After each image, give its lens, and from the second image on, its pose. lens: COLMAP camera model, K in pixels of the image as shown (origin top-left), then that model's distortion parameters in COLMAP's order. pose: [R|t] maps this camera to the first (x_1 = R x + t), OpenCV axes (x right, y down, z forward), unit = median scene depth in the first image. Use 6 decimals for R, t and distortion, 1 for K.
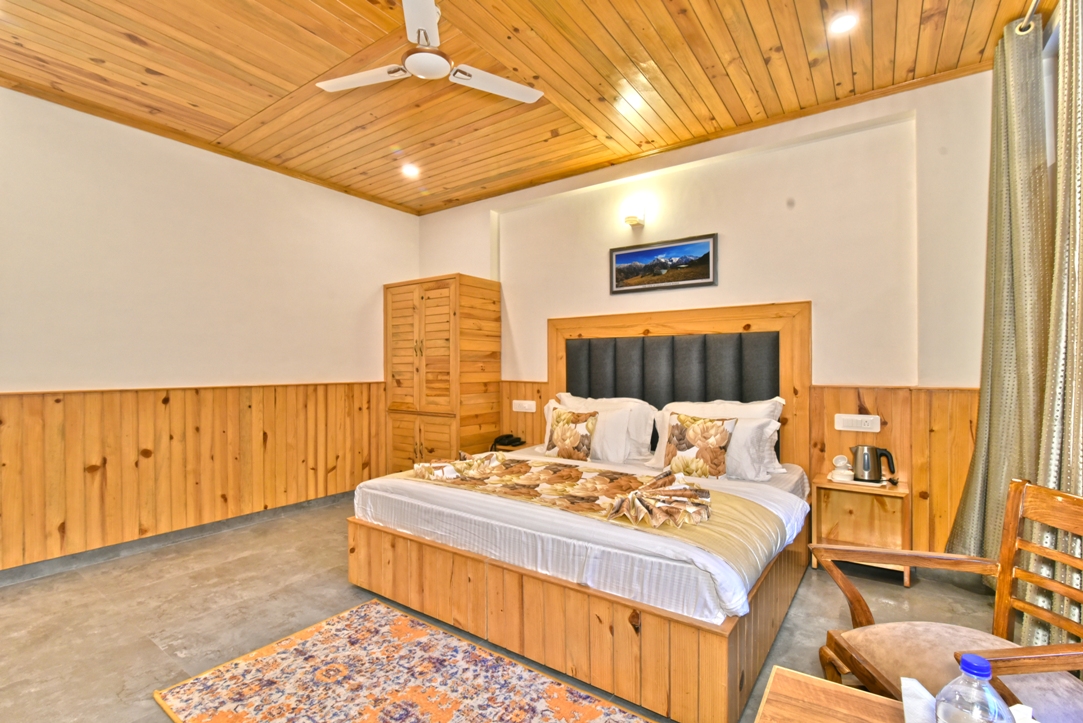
lens RADIAL K [[495.5, 0, 540.1], [0, 495.5, 367.4], [0, 0, 1]] dist [-0.020399, 0.001048]
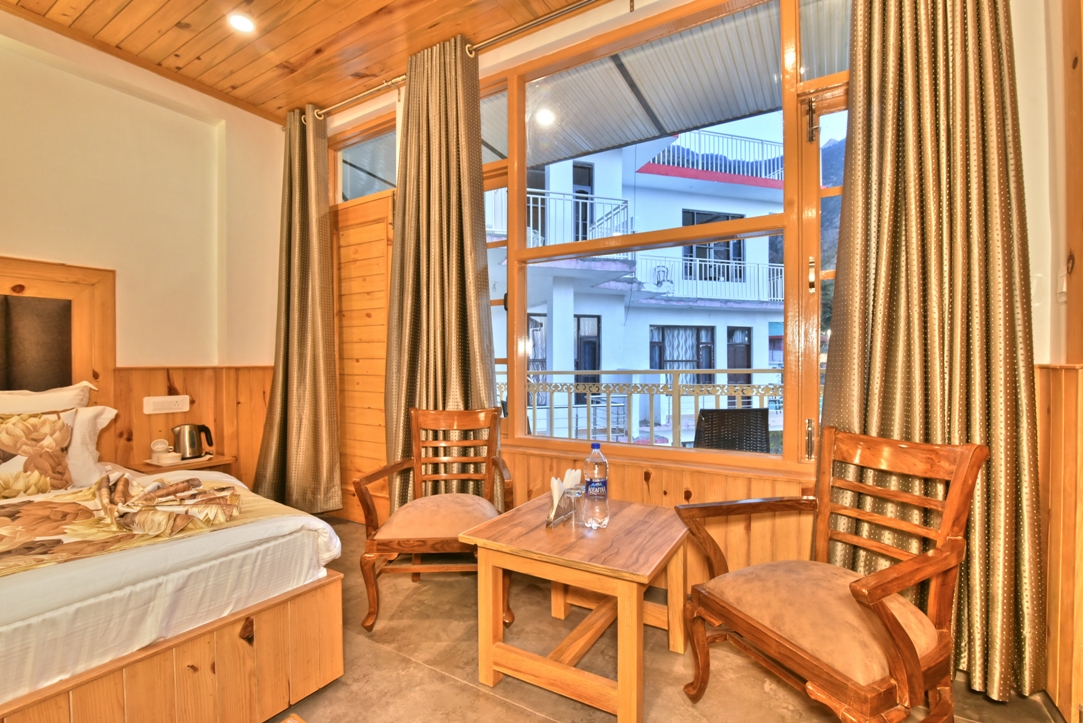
lens RADIAL K [[495.5, 0, 540.1], [0, 495.5, 367.4], [0, 0, 1]] dist [-0.020399, 0.001048]
pose [[-0.061995, -0.003194, 0.998071, -0.385054], [0.006458, 0.999973, 0.003601, 0.041487], [-0.998056, 0.006669, -0.061973, 0.326138]]
